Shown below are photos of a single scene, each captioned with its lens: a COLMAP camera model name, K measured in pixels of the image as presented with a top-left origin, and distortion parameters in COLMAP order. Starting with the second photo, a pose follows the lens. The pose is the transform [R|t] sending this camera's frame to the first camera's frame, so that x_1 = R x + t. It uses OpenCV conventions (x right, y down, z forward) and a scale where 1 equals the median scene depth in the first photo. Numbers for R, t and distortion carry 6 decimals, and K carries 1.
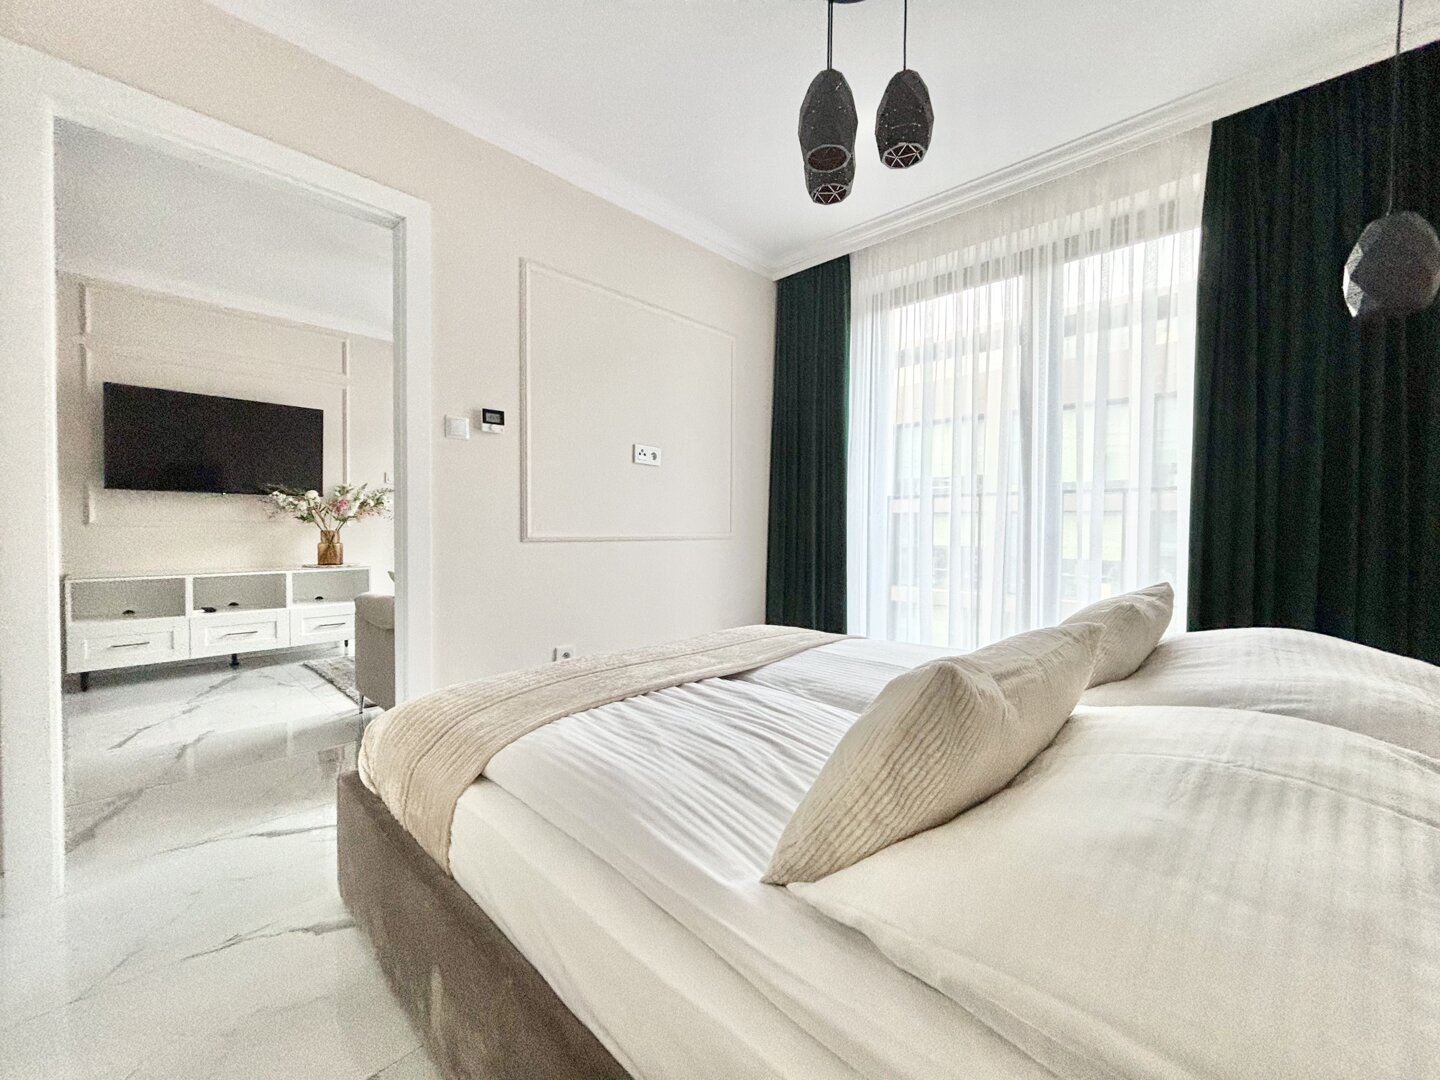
lens RADIAL K [[579.6, 0, 724.7], [0, 579.6, 538.1], [0, 0, 1]] dist [0.005501, -0.000921]
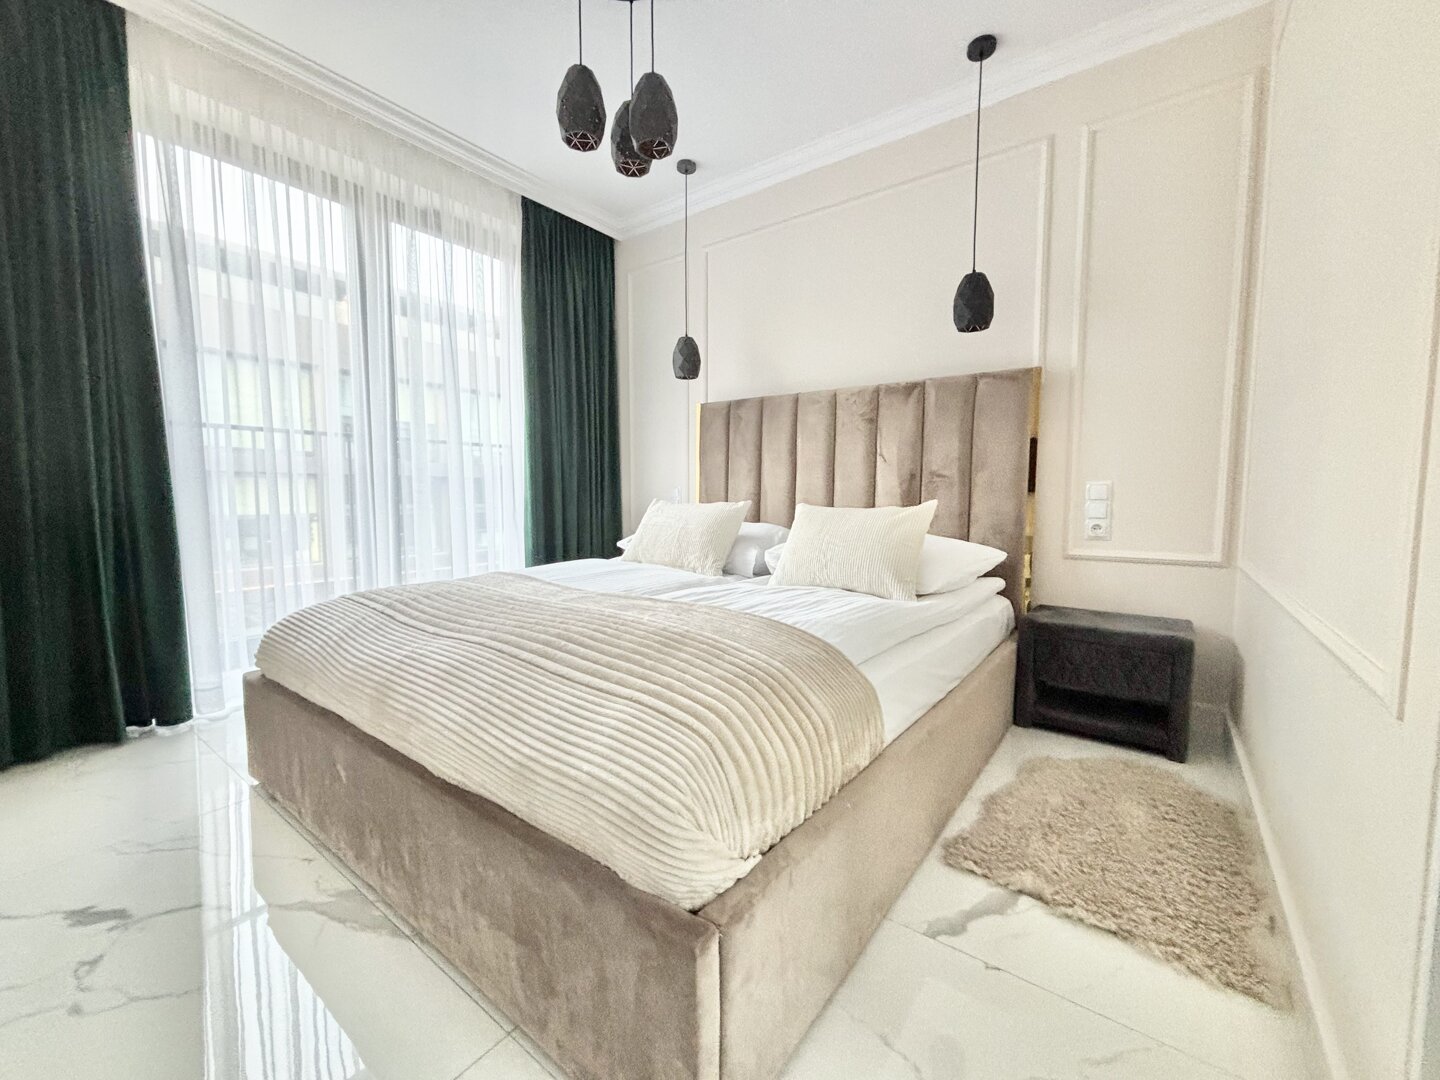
lens RADIAL K [[579.6, 0, 722.3], [0, 579.6, 534.1], [0, 0, 1]] dist [0.005501, -0.000921]
pose [[-0.089404, -0.077357, 0.992987, -0.599746], [0.016329, 0.996731, 0.079119, 0.004716], [-0.995862, 0.023288, -0.087848, 0.585598]]
